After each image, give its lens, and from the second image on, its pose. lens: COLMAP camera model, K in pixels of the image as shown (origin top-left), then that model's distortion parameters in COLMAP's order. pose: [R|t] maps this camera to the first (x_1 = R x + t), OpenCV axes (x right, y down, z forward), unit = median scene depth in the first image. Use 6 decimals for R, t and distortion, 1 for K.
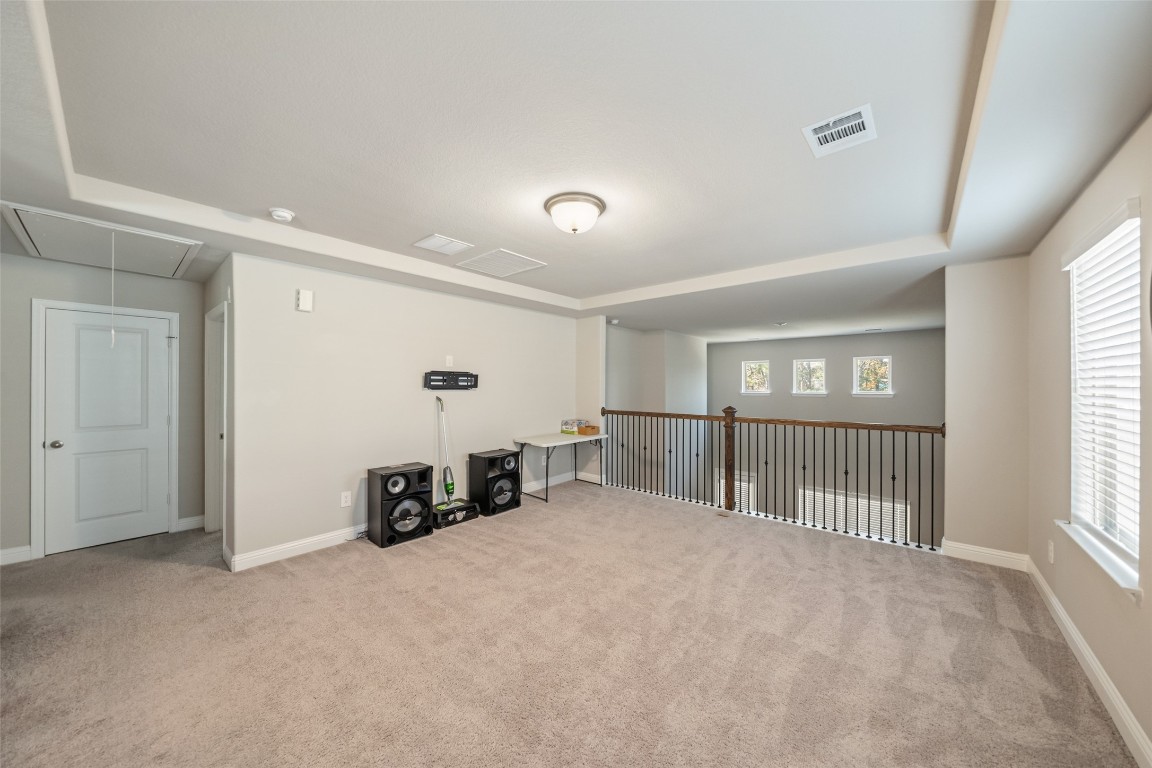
lens RADIAL K [[400.5, 0, 576.0], [0, 400.5, 384.0], [0, 0, 1]] dist [-0.011847, 0.000022]
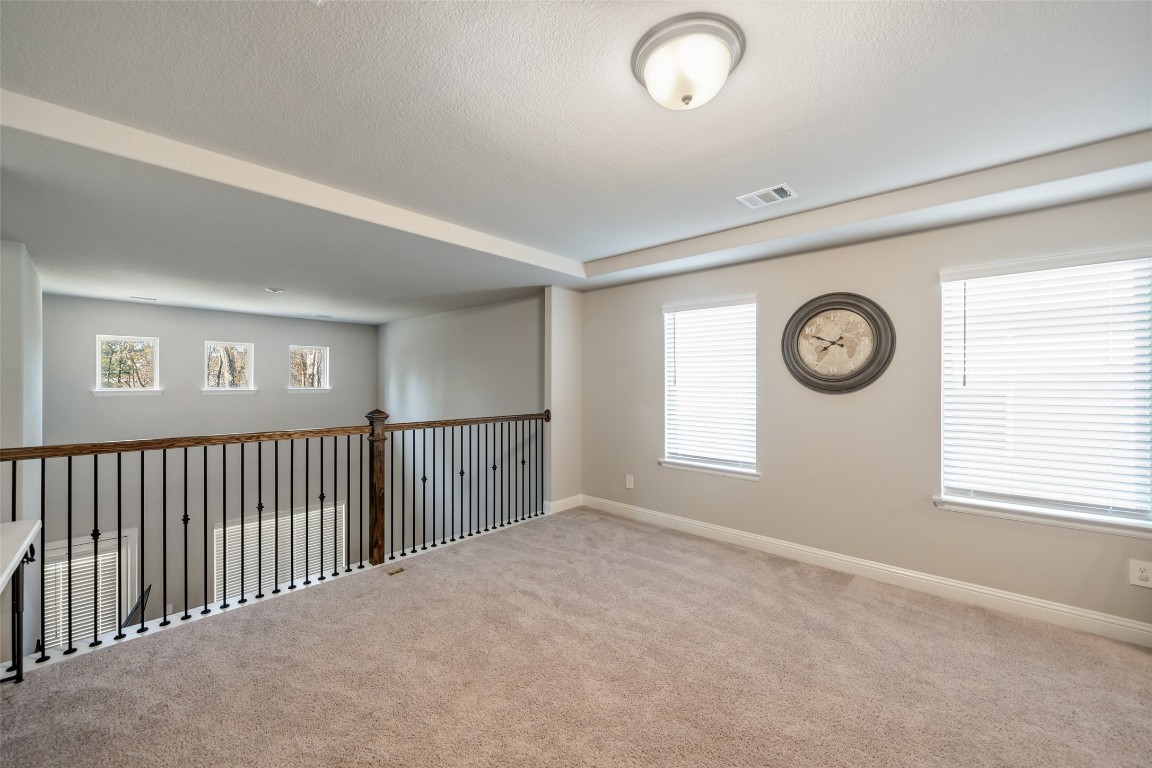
lens RADIAL K [[442.4, 0, 576.0], [0, 442.4, 384.0], [0, 0, 1]] dist [-0.000202, 0.000112]
pose [[0.020808, -0.002893, 0.999779, -0.474295], [-0.010161, 0.999944, 0.003105, 0.010349], [-0.999732, -0.010223, 0.020777, 0.876998]]
